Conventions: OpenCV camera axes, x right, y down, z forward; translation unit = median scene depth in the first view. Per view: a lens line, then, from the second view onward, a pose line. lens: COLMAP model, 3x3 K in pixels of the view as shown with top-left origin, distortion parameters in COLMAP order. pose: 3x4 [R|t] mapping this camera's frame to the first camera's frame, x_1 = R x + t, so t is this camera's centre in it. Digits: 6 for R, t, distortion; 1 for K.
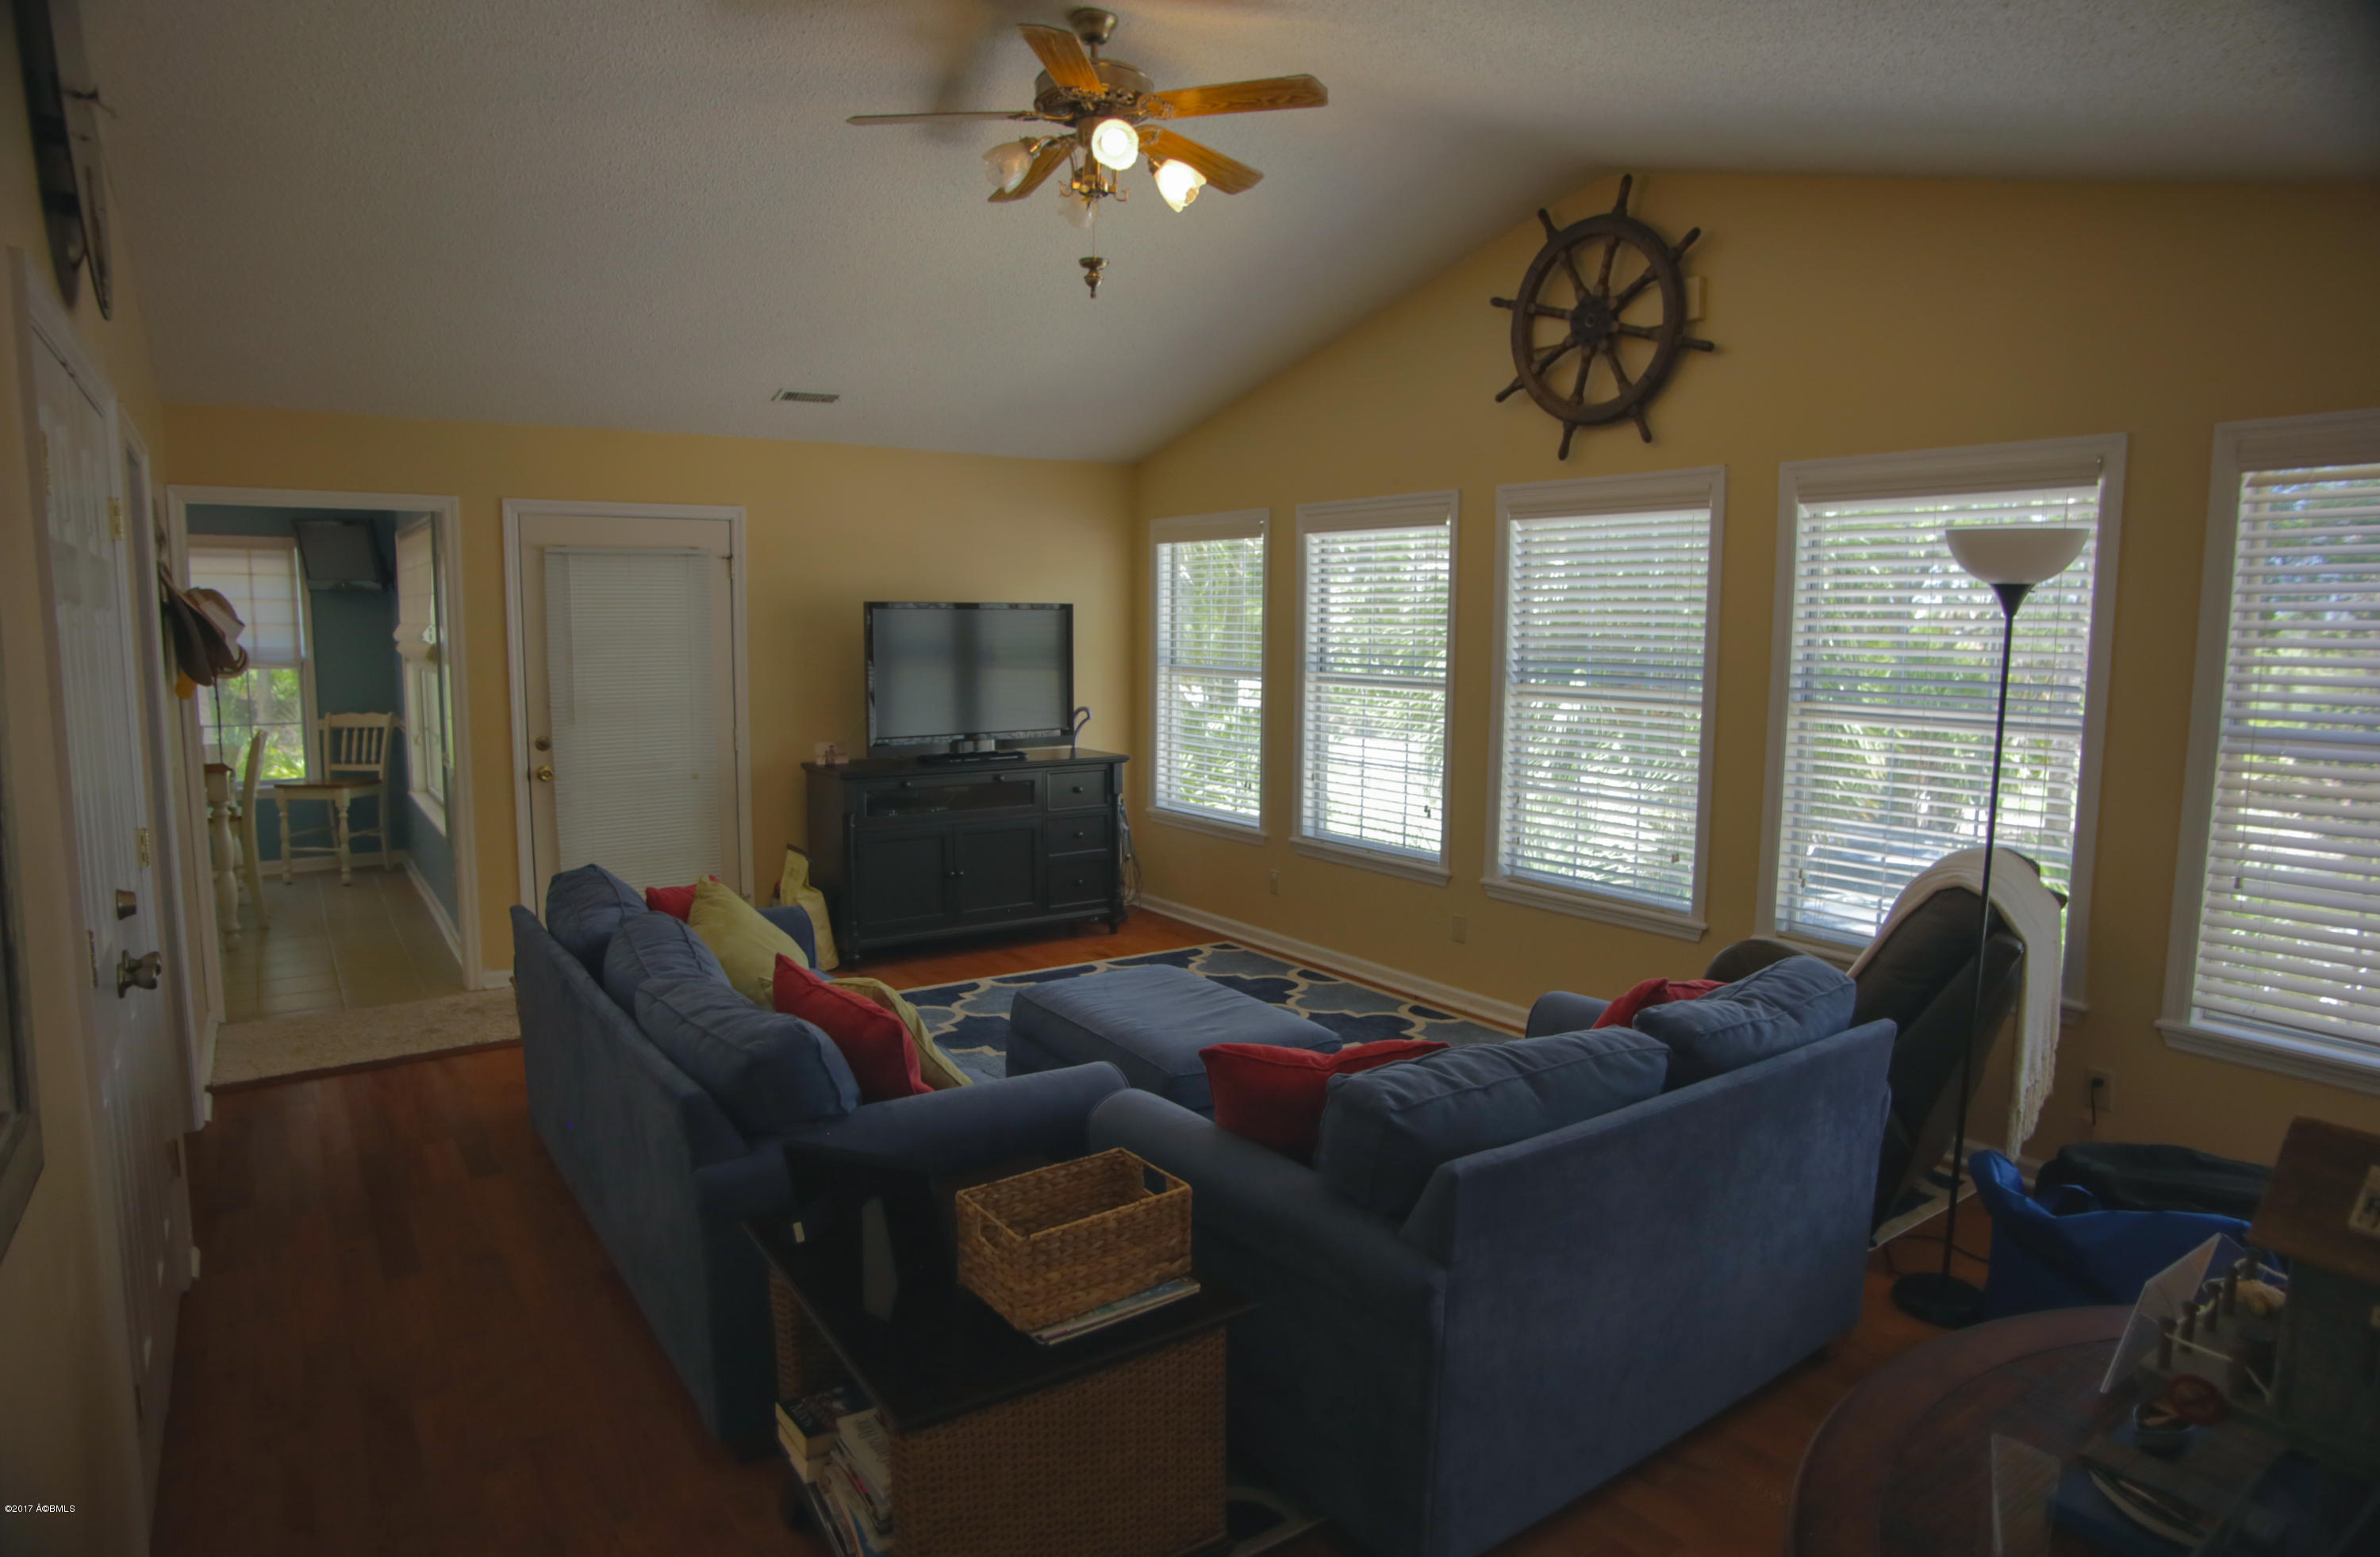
lens RADIAL K [[1358.2, 0, 1190.0], [0, 1358.2, 778.5], [0, 0, 1]] dist [-0.121520, 0.068864]
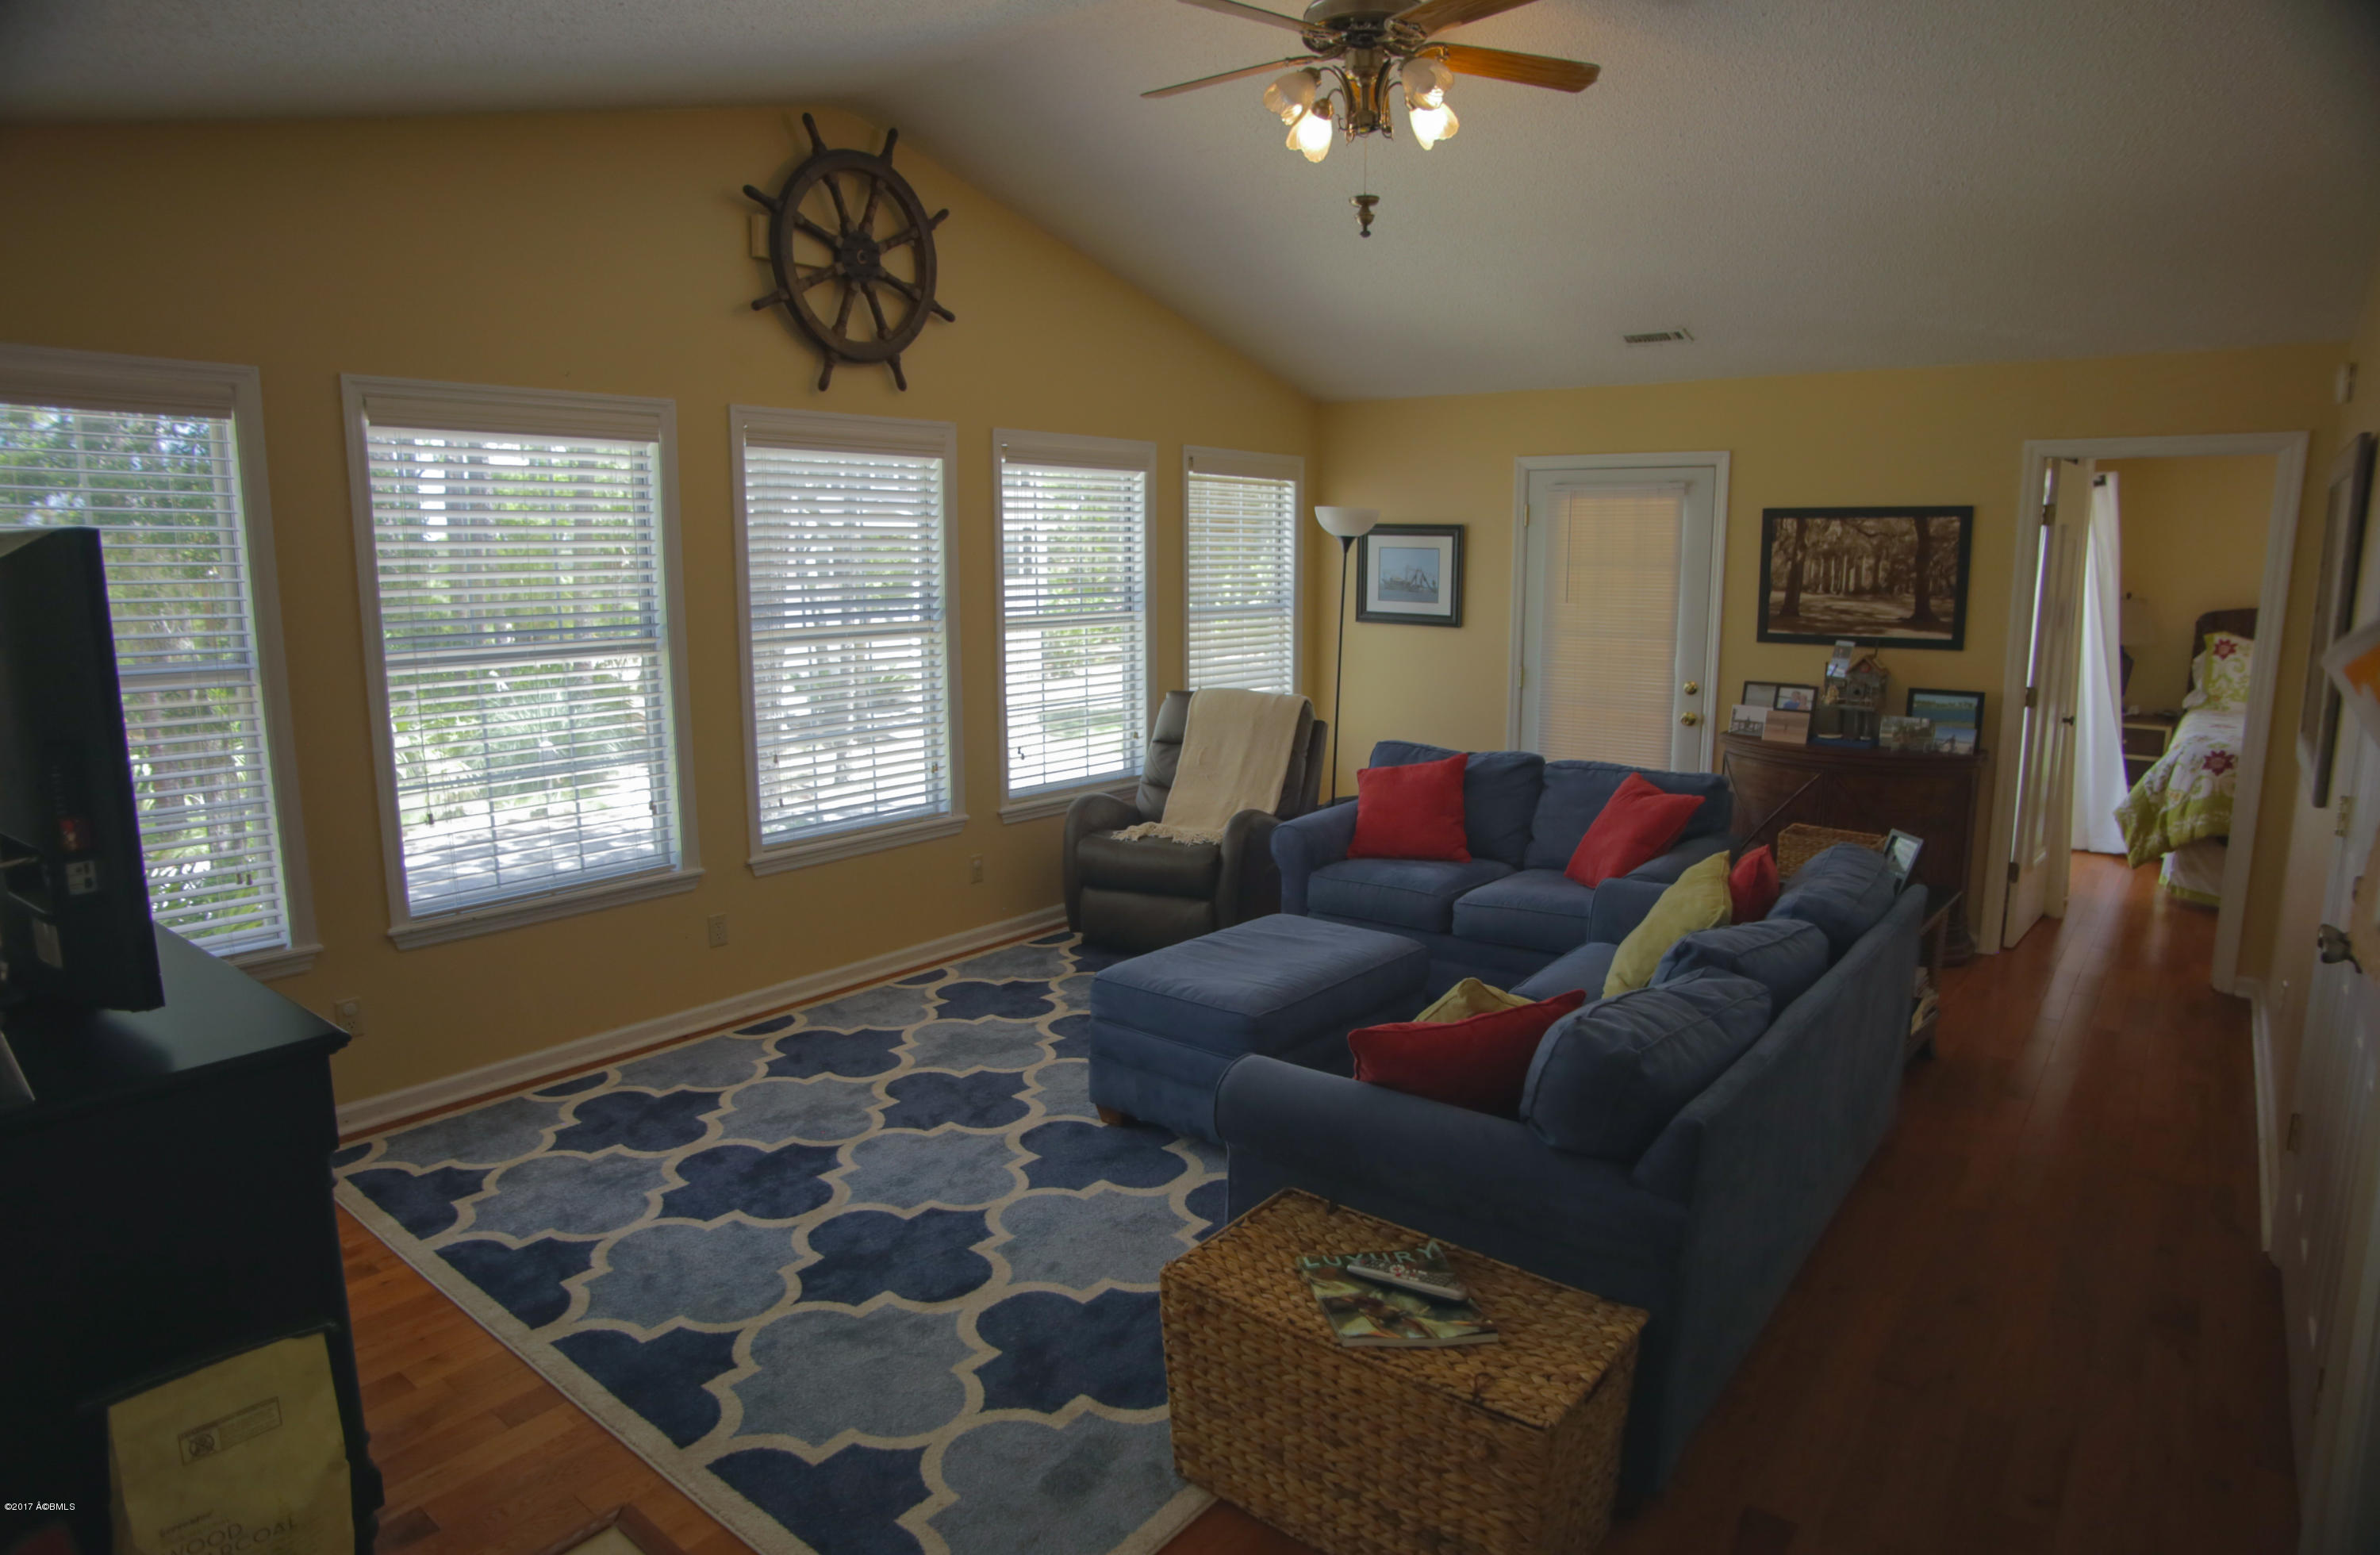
lens RADIAL K [[1358.4, 0, 1190.0], [0, 1358.4, 777.5], [0, 0, 1]] dist [-0.121520, 0.068864]
pose [[-0.270331, -0.162507, 0.948953, -0.747973], [0.114541, 0.973223, 0.199292, -0.129981], [-0.955930, 0.162569, -0.244479, 1.033900]]
